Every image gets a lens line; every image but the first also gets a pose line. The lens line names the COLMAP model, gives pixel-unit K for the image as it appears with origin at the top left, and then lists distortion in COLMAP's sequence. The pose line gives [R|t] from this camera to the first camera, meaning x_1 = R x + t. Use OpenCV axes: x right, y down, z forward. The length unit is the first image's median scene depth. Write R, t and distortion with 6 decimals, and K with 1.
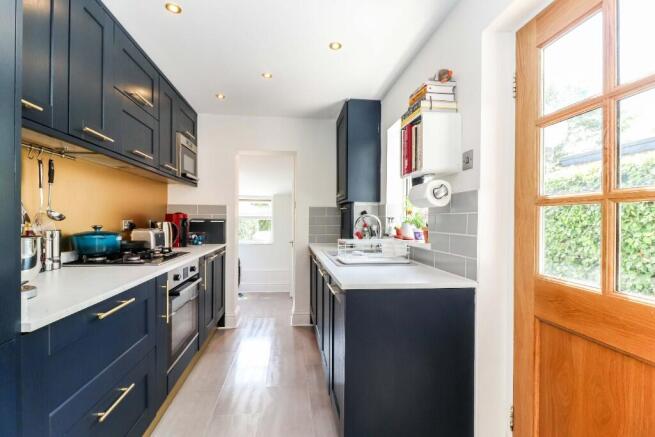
lens RADIAL K [[303.3, 0, 326.7], [0, 303.3, 219.9], [0, 0, 1]] dist [0.012386, -0.000747]
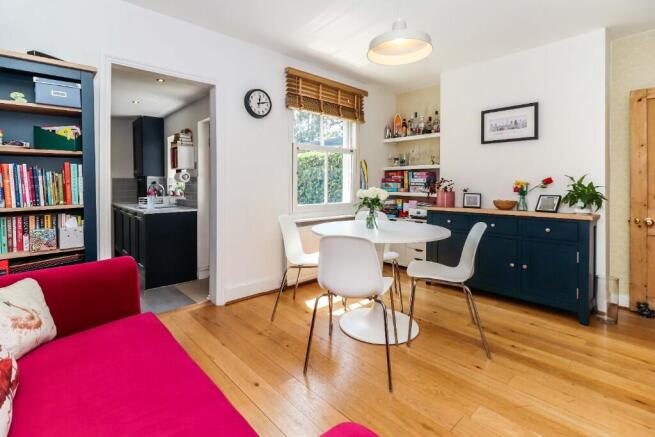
lens RADIAL K [[303.3, 0, 329.1], [0, 303.3, 189.5], [0, 0, 1]] dist [0.012386, -0.000747]
pose [[0.806151, -0.029561, 0.590971, -0.140193], [0.011777, 0.999355, 0.033924, -0.044296], [-0.591593, -0.020388, 0.805979, -1.395446]]
